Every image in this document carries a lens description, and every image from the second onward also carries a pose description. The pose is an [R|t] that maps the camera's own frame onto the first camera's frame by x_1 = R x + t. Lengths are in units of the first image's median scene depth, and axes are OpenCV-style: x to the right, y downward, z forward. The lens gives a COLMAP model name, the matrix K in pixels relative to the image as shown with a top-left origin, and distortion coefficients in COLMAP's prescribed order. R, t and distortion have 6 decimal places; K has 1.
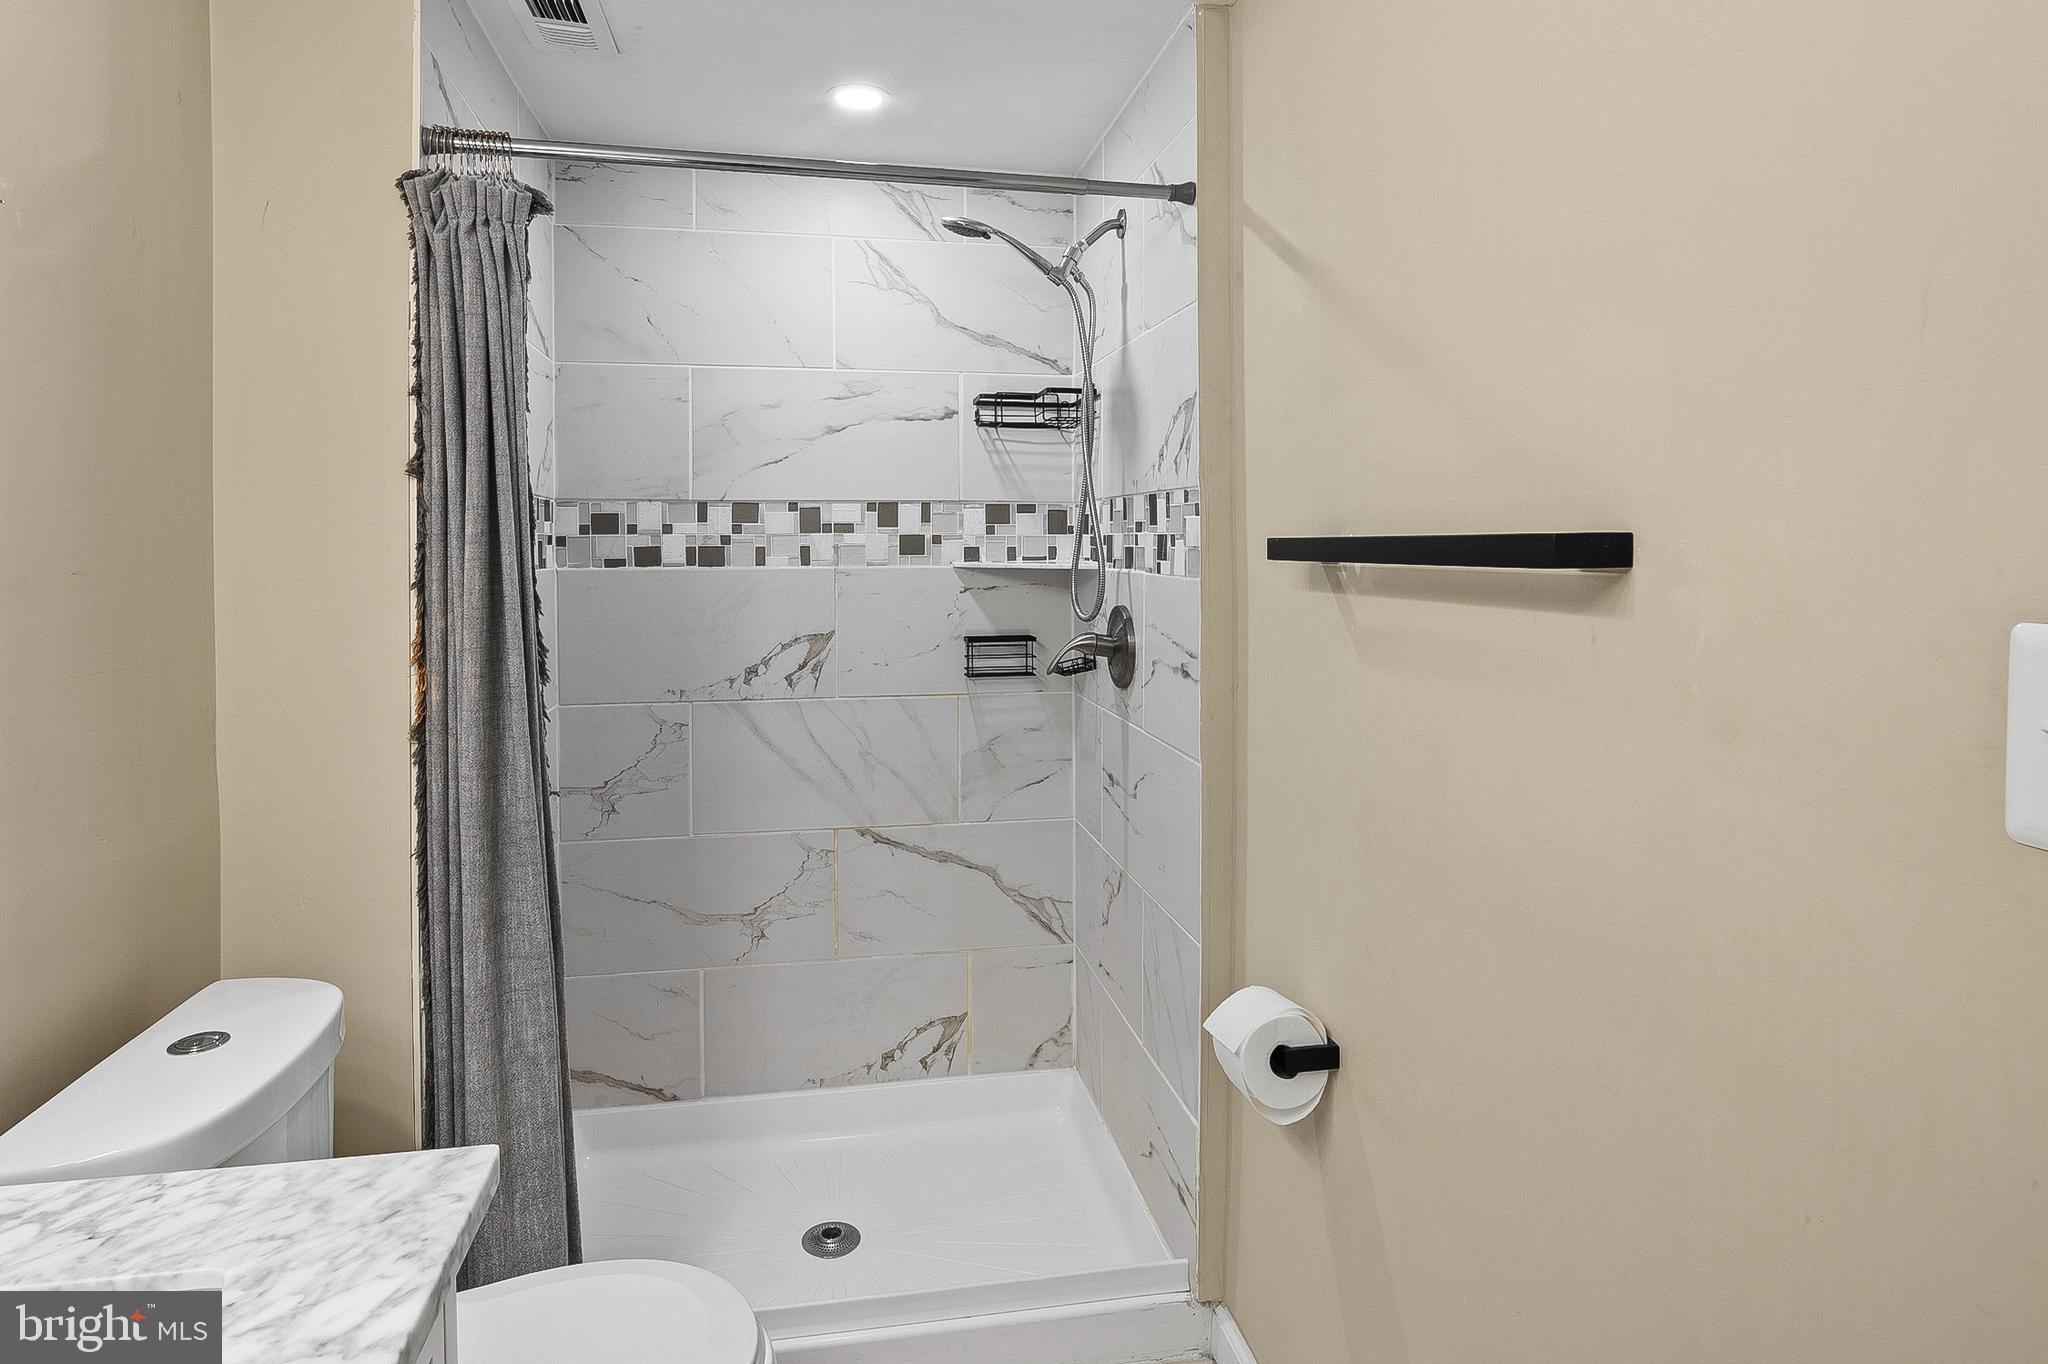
lens RADIAL K [[1133.6, 0, 1024.5], [0, 1133.6, 565.0], [0, 0, 1]] dist [-0.003306, -0.000869]
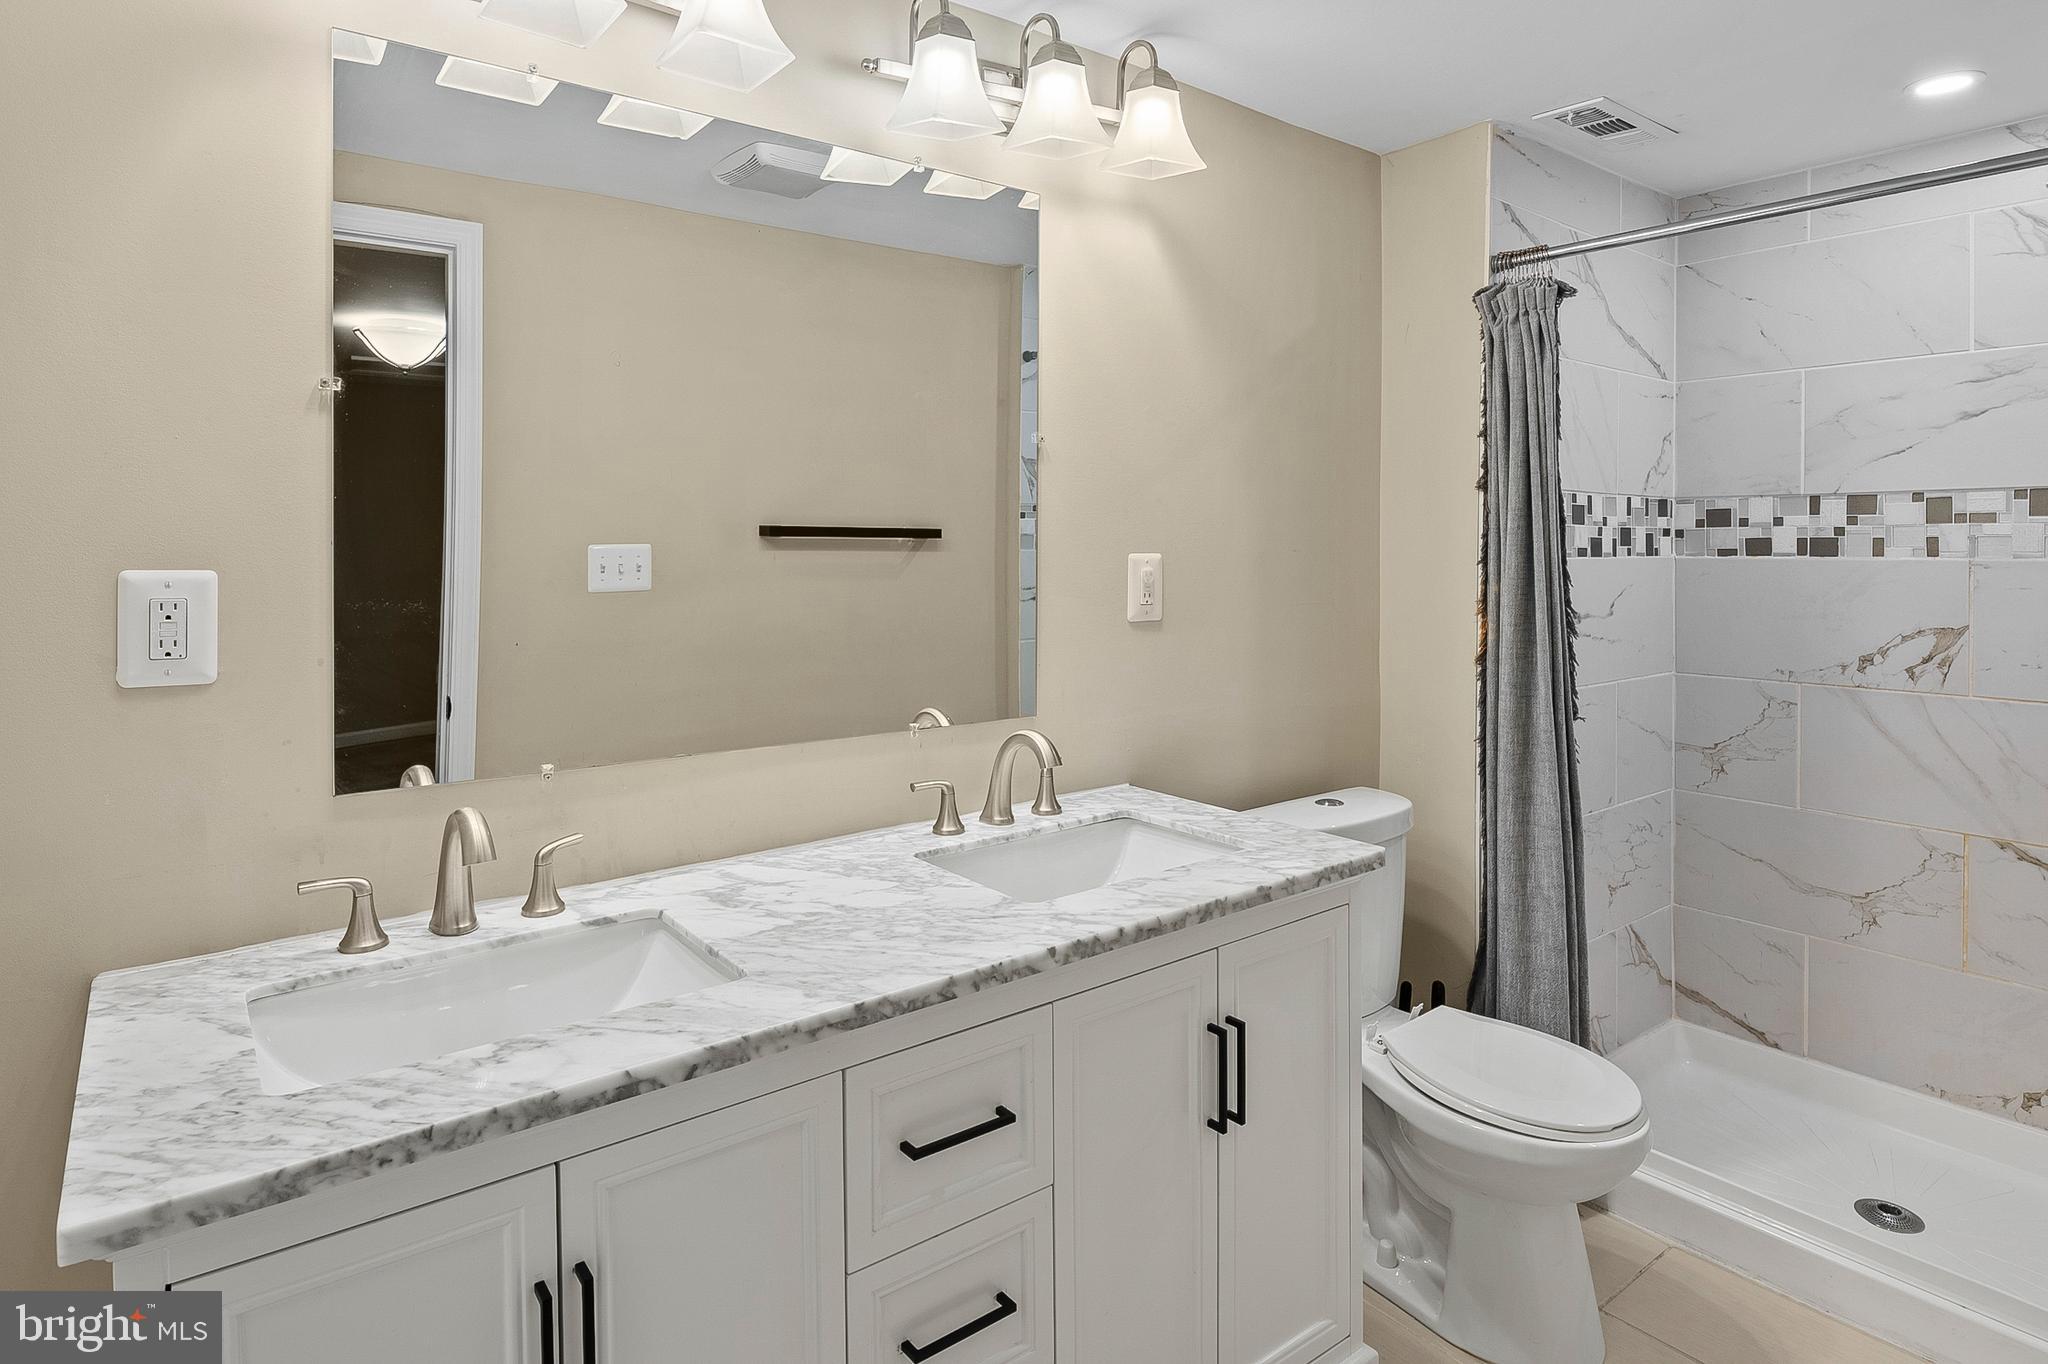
lens RADIAL K [[1133.6, 0, 1024.5], [0, 1133.6, 565.0], [0, 0, 1]] dist [-0.003306, -0.000869]
pose [[0.454741, 0.018039, -0.890441, 0.328623], [-0.015265, 0.999806, 0.012460, 0.007541], [0.890493, 0.007926, 0.454928, -0.142327]]
